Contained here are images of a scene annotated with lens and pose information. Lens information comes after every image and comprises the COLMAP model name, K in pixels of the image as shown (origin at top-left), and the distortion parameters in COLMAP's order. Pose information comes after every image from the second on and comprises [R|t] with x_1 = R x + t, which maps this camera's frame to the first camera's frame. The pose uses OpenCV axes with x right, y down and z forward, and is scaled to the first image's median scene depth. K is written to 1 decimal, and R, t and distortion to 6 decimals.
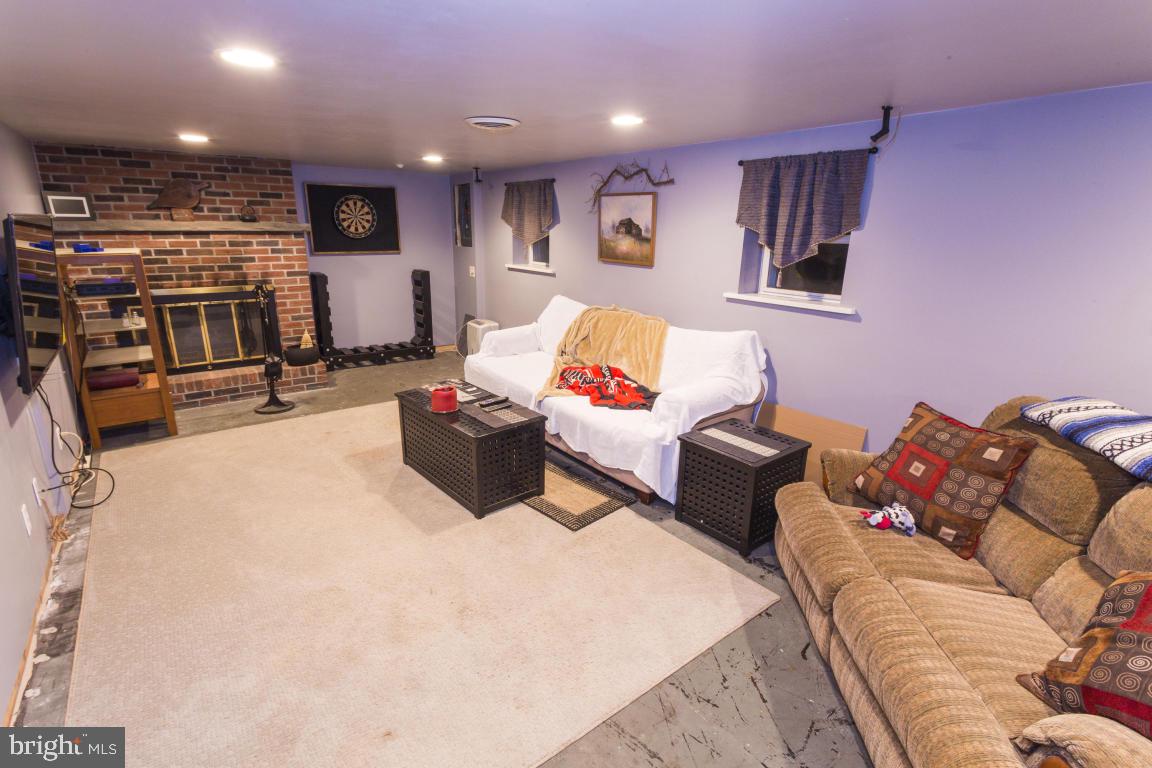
lens RADIAL K [[547.7, 0, 566.2], [0, 547.7, 384.2], [0, 0, 1]] dist [-0.002920, 0.001872]
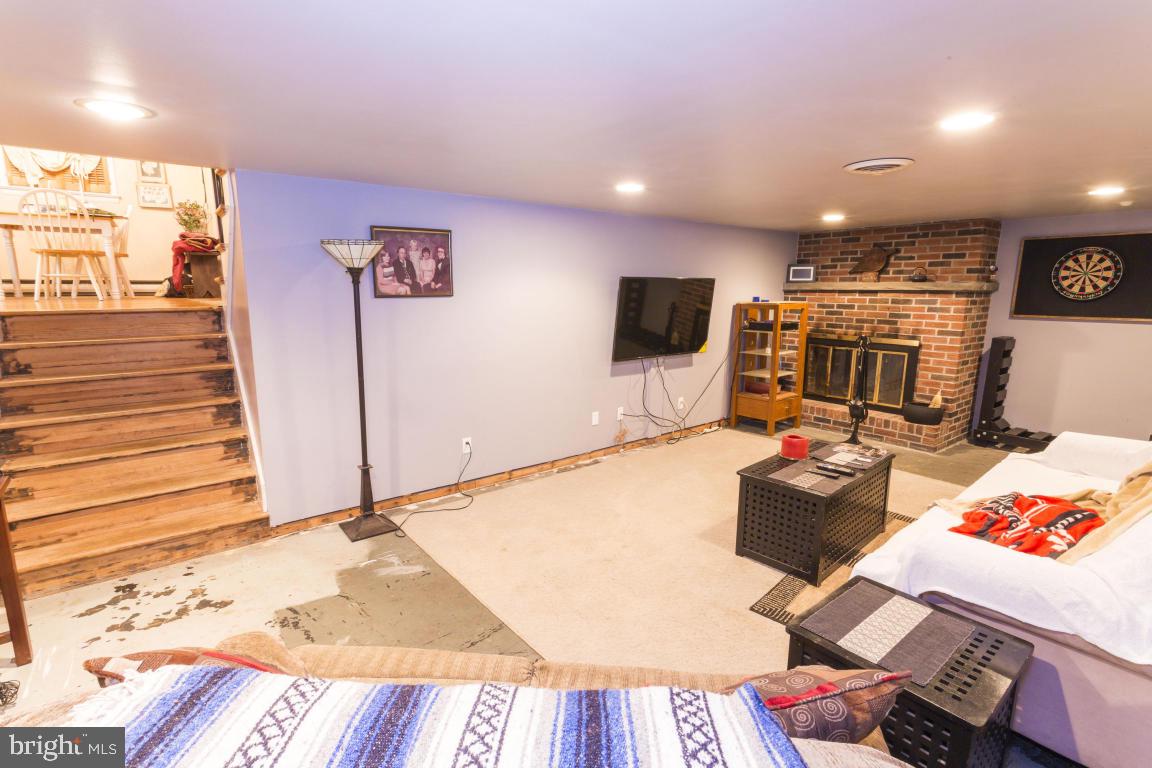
lens RADIAL K [[547.7, 0, 566.2], [0, 547.7, 384.2], [0, 0, 1]] dist [-0.002920, 0.001872]
pose [[0.015920, 0.162822, -0.986527, 0.499671], [-0.280449, 0.947774, 0.151900, -0.078367], [0.959737, 0.274252, 0.060751, 0.336094]]
